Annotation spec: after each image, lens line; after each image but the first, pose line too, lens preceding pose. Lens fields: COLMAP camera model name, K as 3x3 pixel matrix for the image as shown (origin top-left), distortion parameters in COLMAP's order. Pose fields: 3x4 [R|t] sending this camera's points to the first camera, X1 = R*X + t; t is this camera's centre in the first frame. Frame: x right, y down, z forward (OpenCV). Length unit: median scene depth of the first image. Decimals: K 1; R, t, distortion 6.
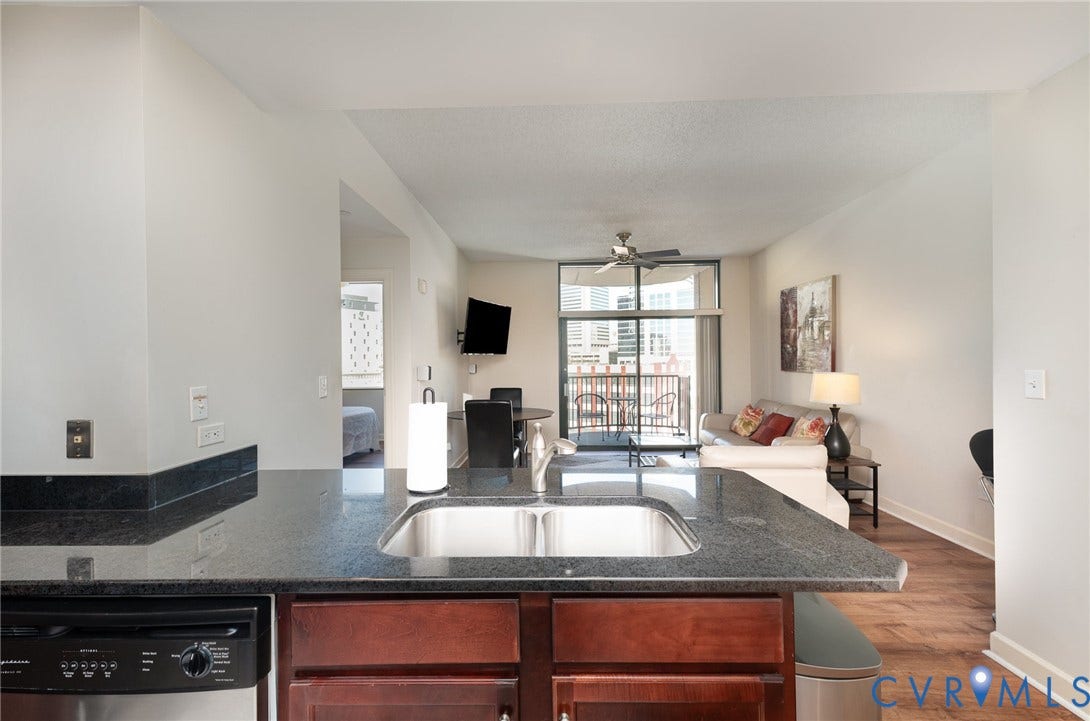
lens RADIAL K [[438.1, 0, 543.6], [0, 438.1, 364.9], [0, 0, 1]] dist [0.029375, -0.011053]
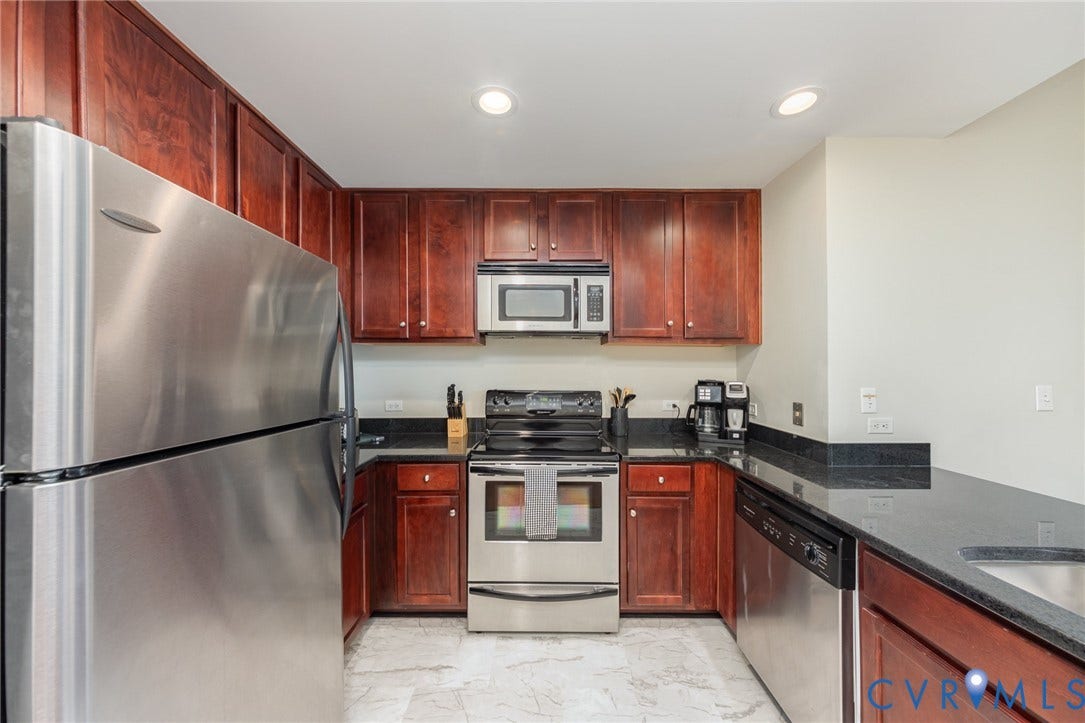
lens RADIAL K [[383.7, 0, 540.2], [0, 383.7, 363.6], [0, 0, 1]] dist [-0.006285, -0.000104]
pose [[0.020729, 0.004685, -0.999774, 0.495475], [-0.004805, 0.999978, 0.004586, -0.034985], [0.999774, 0.004709, 0.020751, -0.034131]]
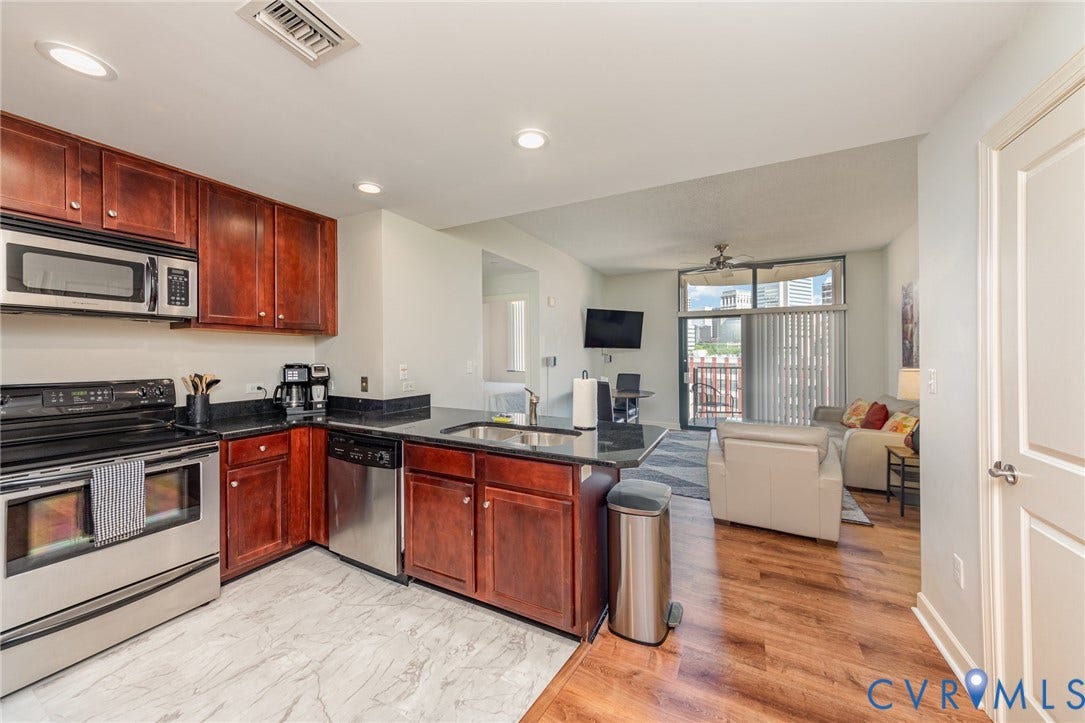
lens RADIAL K [[396.4, 0, 543.2], [0, 396.4, 356.2], [0, 0, 1]] dist [-0.000414, 0.000008]
pose [[0.891845, 0.015022, -0.452092, 1.086418], [-0.012622, 0.999886, 0.008324, -0.031677], [0.452165, -0.001718, 0.891933, -0.686448]]
